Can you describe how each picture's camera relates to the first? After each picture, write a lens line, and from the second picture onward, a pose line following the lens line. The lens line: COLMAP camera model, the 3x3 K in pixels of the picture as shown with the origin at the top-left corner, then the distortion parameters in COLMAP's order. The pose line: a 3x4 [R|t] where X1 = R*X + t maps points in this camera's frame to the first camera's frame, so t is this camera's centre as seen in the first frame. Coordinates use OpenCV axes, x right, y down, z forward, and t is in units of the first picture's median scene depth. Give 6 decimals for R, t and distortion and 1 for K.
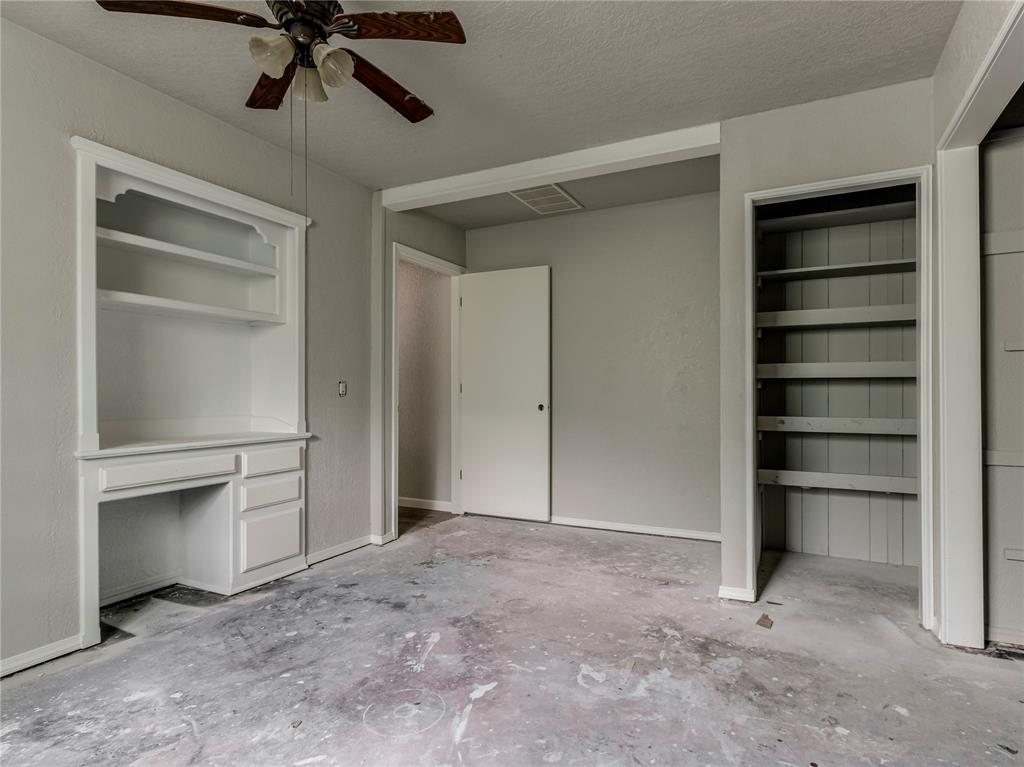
lens RADIAL K [[539.1, 0, 518.0], [0, 539.1, 387.9], [0, 0, 1]] dist [-0.004574, -0.001425]
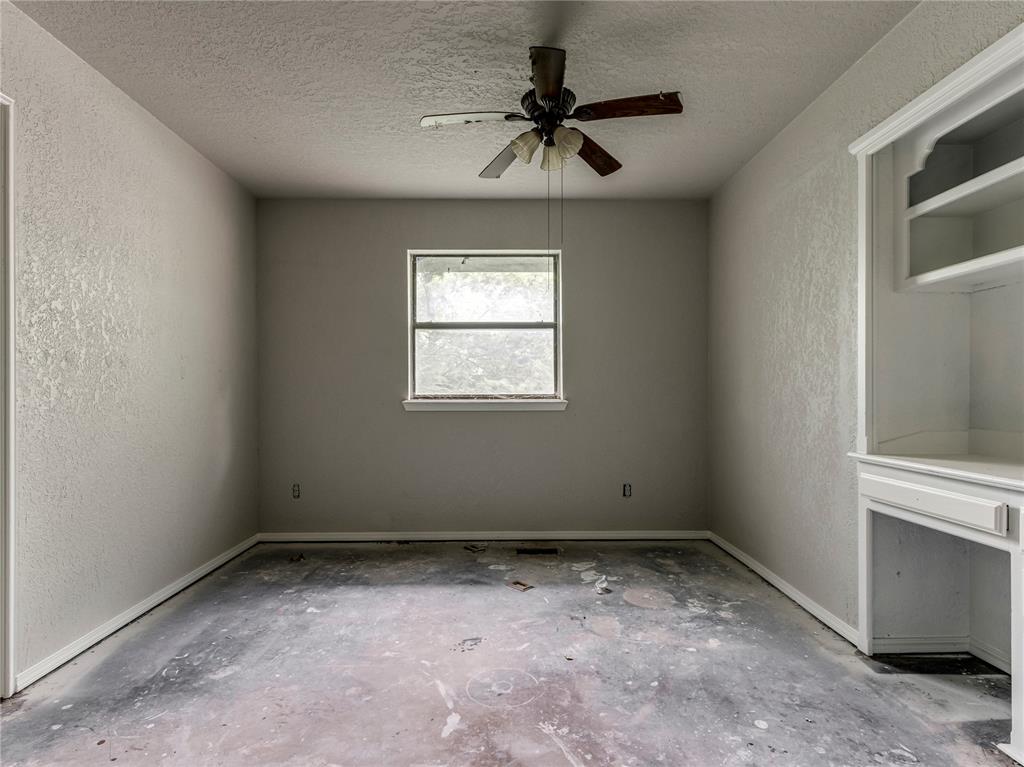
lens RADIAL K [[539.1, 0, 519.8], [0, 539.1, 387.7], [0, 0, 1]] dist [-0.004574, -0.001425]
pose [[-0.863119, -0.003443, -0.504989, 0.280343], [0.002980, 0.999925, -0.011910, 0.008471], [0.504992, -0.011784, -0.863044, 1.765951]]
